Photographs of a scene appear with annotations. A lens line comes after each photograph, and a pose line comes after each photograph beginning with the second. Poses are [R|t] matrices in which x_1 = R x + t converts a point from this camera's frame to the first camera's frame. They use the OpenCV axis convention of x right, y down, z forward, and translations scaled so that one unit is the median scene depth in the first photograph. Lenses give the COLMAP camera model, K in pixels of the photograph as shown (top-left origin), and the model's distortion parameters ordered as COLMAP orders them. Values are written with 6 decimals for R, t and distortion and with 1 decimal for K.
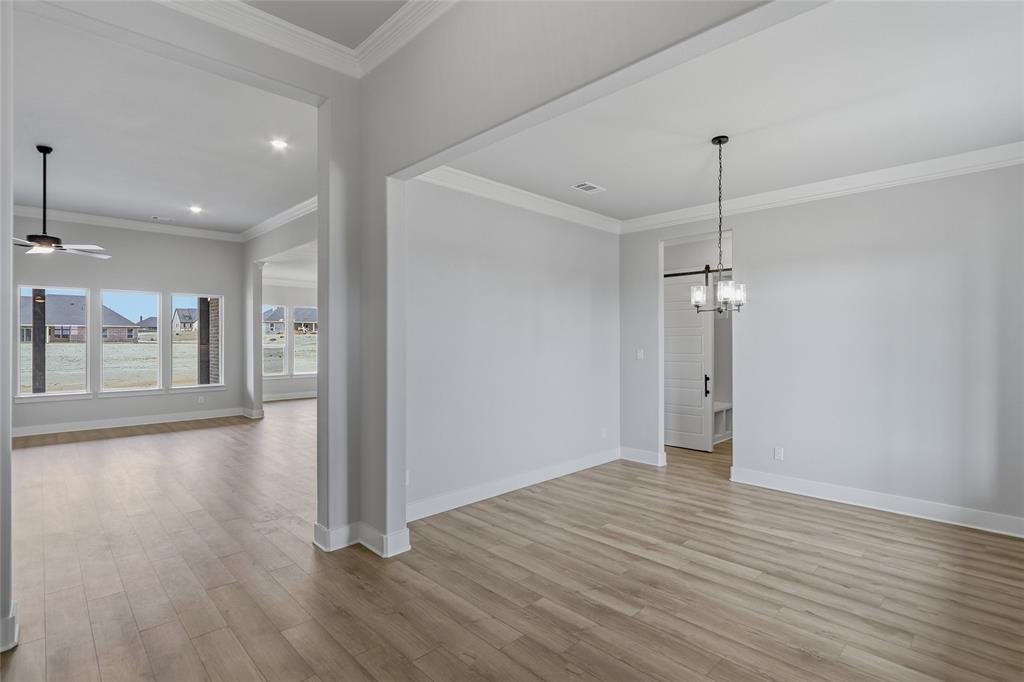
lens RADIAL K [[483.0, 0, 511.1], [0, 483.0, 343.2], [0, 0, 1]] dist [-0.020163, 0.003157]
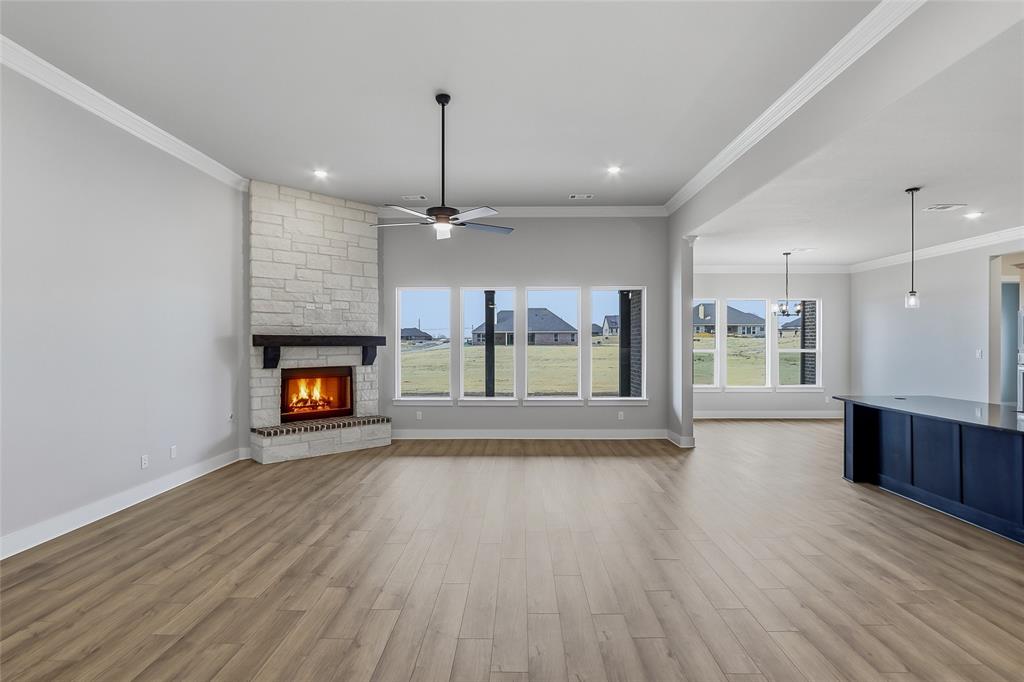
lens RADIAL K [[483.0, 0, 517.4], [0, 483.0, 343.3], [0, 0, 1]] dist [-0.020163, 0.003157]
pose [[0.702163, -0.001226, -0.712015, -0.183216], [-0.002856, 0.999986, -0.004539, -0.001426], [0.712011, 0.005221, 0.702149, 0.292884]]
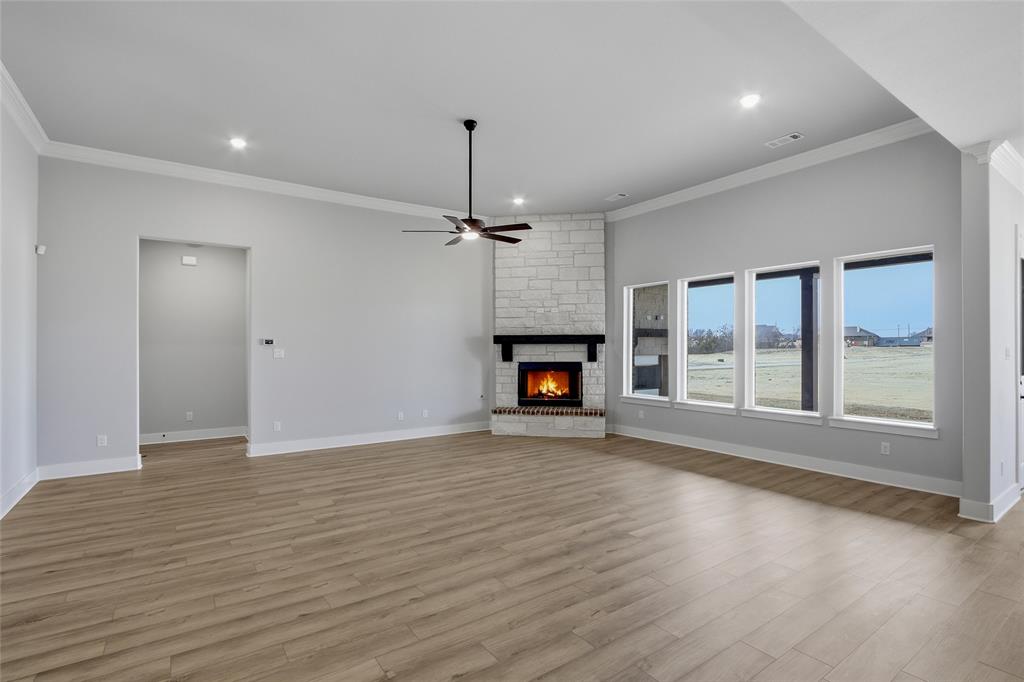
lens RADIAL K [[483.0, 0, 522.6], [0, 483.0, 344.0], [0, 0, 1]] dist [-0.020163, 0.003157]
pose [[-0.152846, -0.006525, -0.988228, -0.057858], [-0.003269, 0.999976, -0.006097, 0.005815], [0.988245, 0.002299, -0.152864, 0.676186]]
